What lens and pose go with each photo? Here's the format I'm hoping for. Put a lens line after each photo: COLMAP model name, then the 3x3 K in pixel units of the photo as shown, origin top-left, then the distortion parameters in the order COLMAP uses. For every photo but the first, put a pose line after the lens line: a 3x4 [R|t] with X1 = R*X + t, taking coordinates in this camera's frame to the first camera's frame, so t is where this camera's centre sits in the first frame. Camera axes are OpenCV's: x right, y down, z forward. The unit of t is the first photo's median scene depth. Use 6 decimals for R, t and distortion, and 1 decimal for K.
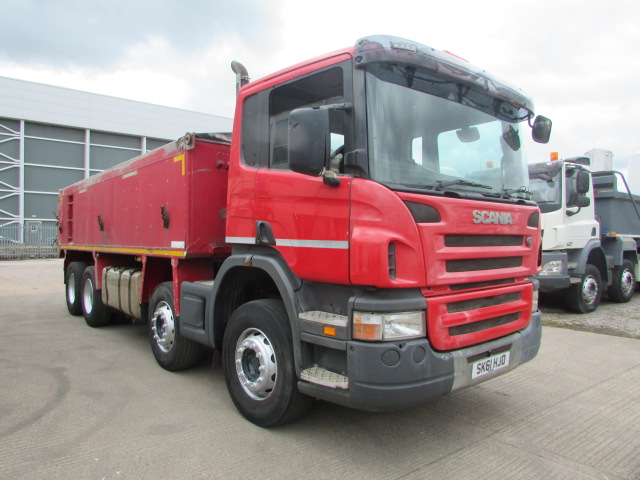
lens RADIAL K [[456.2, 0, 320.0], [0, 456.2, 240.0], [0, 0, 1]] dist [-0.026037, -0.000964]
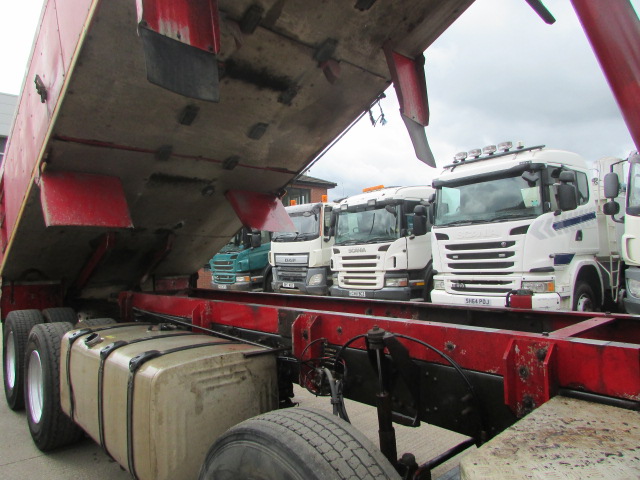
lens RADIAL K [[453.6, 0, 305.5], [0, 453.6, 241.4], [0, 0, 1]] dist [-0.006776, -0.001252]
pose [[0.999592, -0.022144, 0.018031, -0.480116], [0.022863, 0.998911, -0.040673, -0.013851], [-0.017111, 0.041068, 0.999010, 1.068670]]
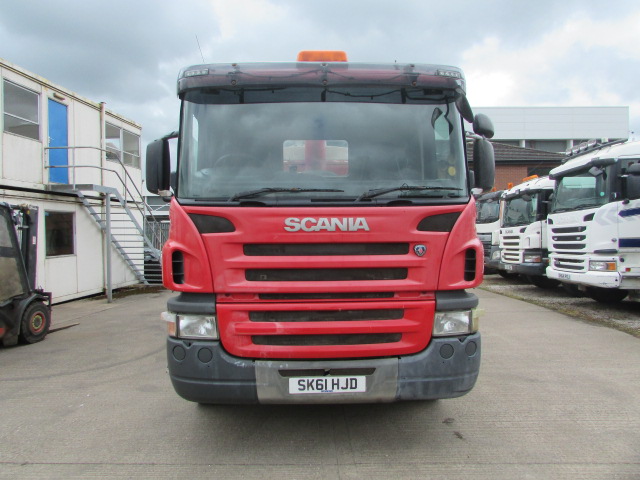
lens RADIAL K [[467.9, 0, 320.0], [0, 467.9, 240.0], [0, 0, 1]] dist [-0.028543, 0.004801]
pose [[0.787663, -0.001678, -0.616104, 0.940179], [0.004904, 0.999982, 0.003546, -0.020896], [0.616087, -0.005814, 0.787657, 0.249566]]
